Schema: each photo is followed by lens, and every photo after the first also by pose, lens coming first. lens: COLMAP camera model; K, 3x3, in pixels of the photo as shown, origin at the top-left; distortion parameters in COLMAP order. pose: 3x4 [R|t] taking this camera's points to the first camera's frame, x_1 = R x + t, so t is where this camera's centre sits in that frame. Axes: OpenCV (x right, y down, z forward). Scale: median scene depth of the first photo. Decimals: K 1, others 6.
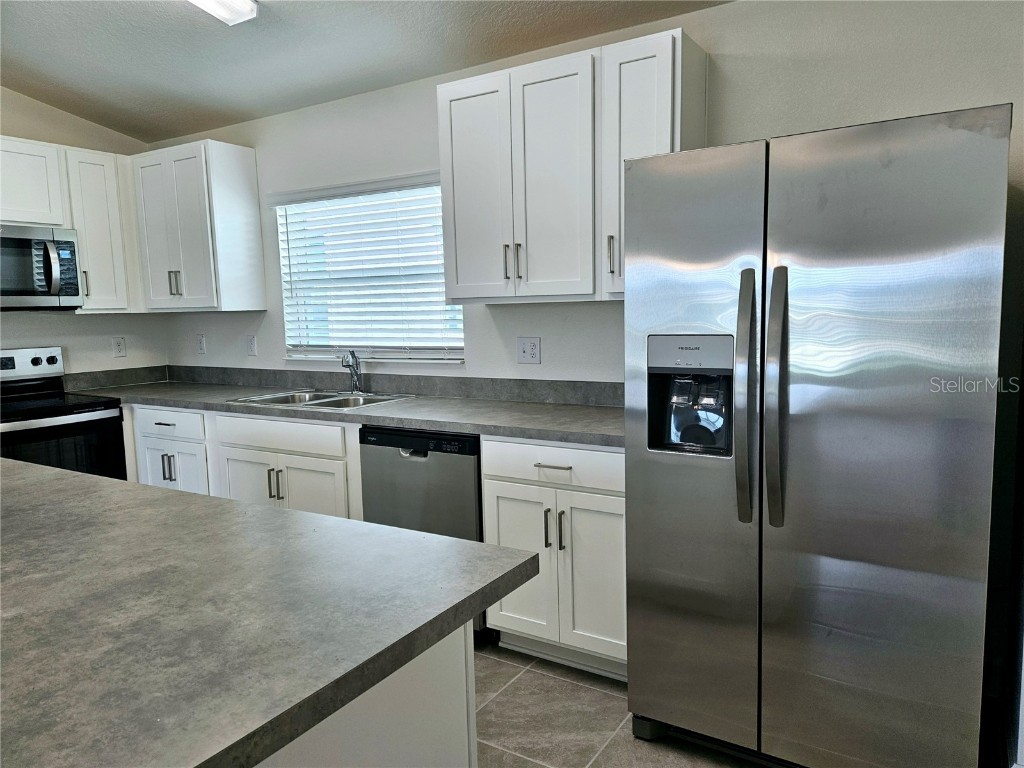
lens RADIAL K [[719.7, 0, 510.4], [0, 719.7, 384.9], [0, 0, 1]] dist [0.042553, 0.001868]
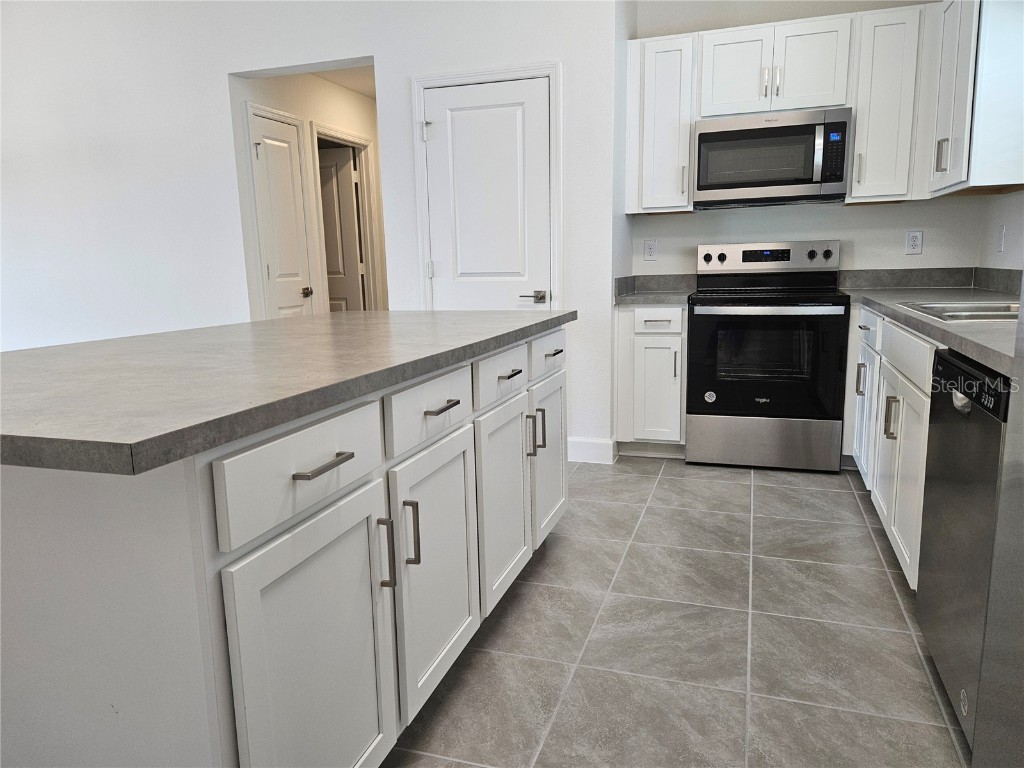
lens RADIAL K [[719.7, 0, 509.6], [0, 719.7, 387.4], [0, 0, 1]] dist [0.042553, 0.001868]
pose [[0.228083, 0.184765, -0.955950, 0.240349], [-0.094578, 0.981390, 0.167117, 0.019032], [0.969037, 0.052295, 0.241313, 0.370170]]
